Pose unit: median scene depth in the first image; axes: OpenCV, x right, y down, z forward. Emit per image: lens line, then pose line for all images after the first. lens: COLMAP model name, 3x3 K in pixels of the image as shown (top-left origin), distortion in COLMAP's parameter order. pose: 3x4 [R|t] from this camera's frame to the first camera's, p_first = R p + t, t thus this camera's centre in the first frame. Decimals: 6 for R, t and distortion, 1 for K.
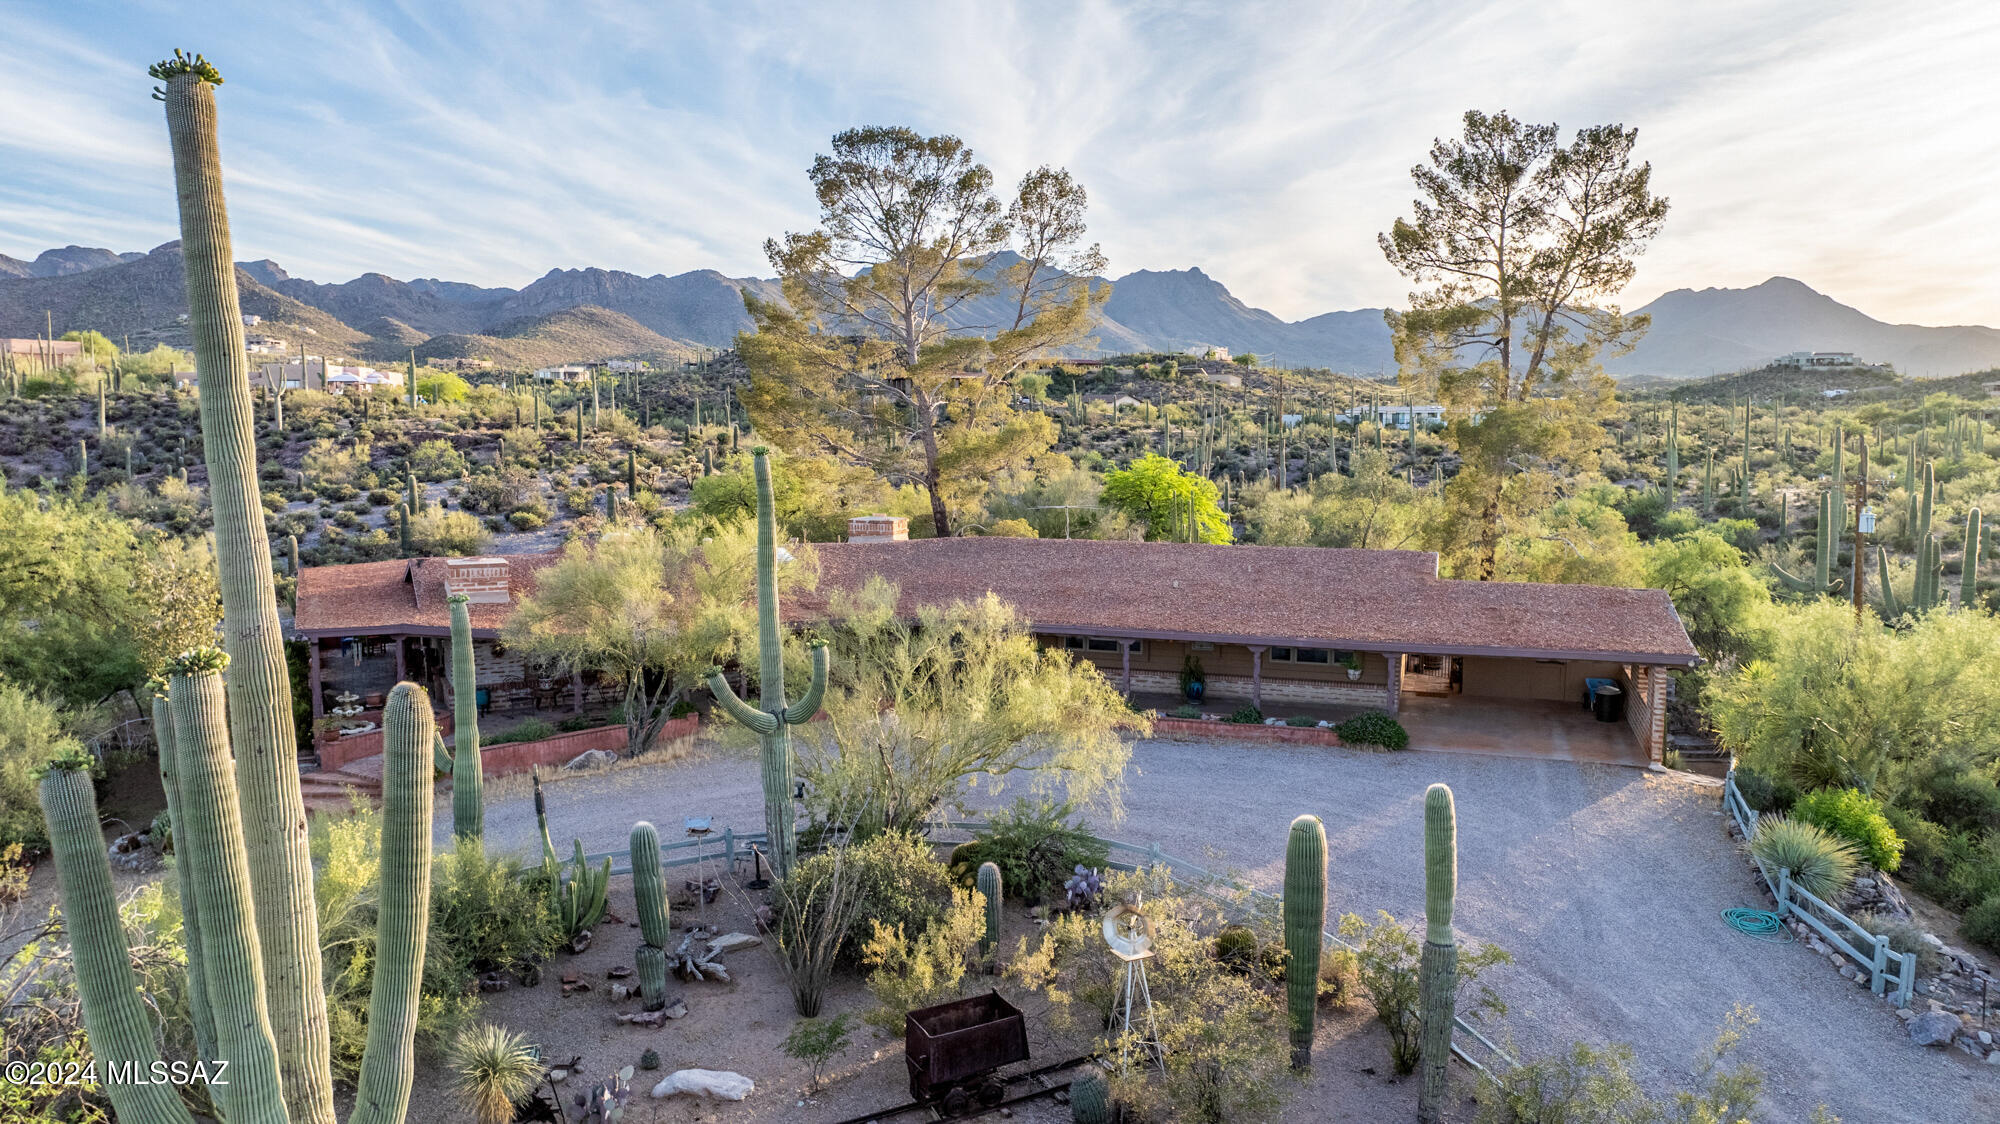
lens RADIAL K [[1411.9, 0, 1018.1], [0, 1411.9, 550.9], [0, 0, 1]] dist [-0.006526, -0.000979]
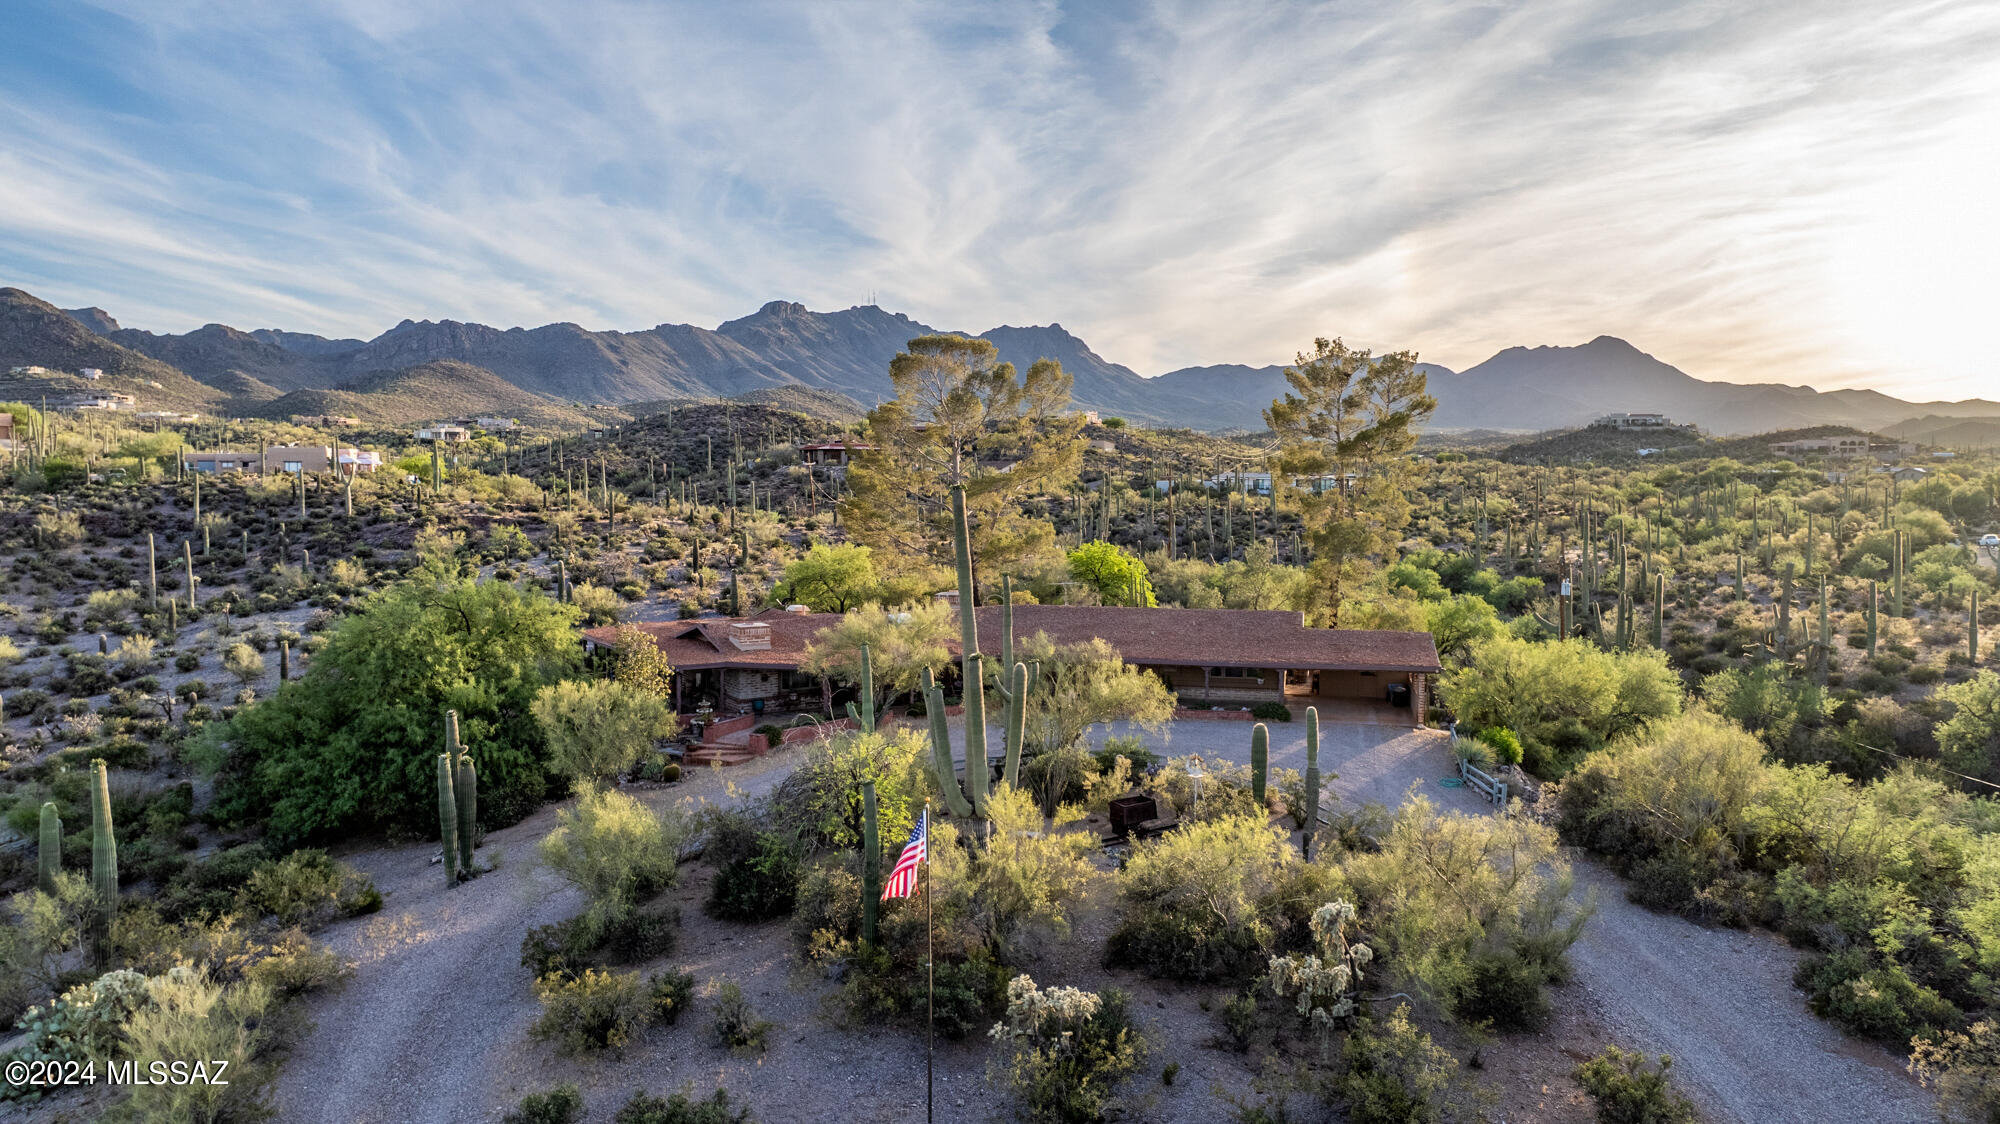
lens RADIAL K [[1418.7, 0, 1000.0], [0, 1418.7, 562.0], [0, 0, 1]] dist [-0.006943, -0.001124]
pose [[0.996253, -0.008127, 0.086107, -0.036206], [0.010572, 0.999553, -0.027967, -0.002631], [-0.085841, 0.028773, 0.995893, -0.113615]]
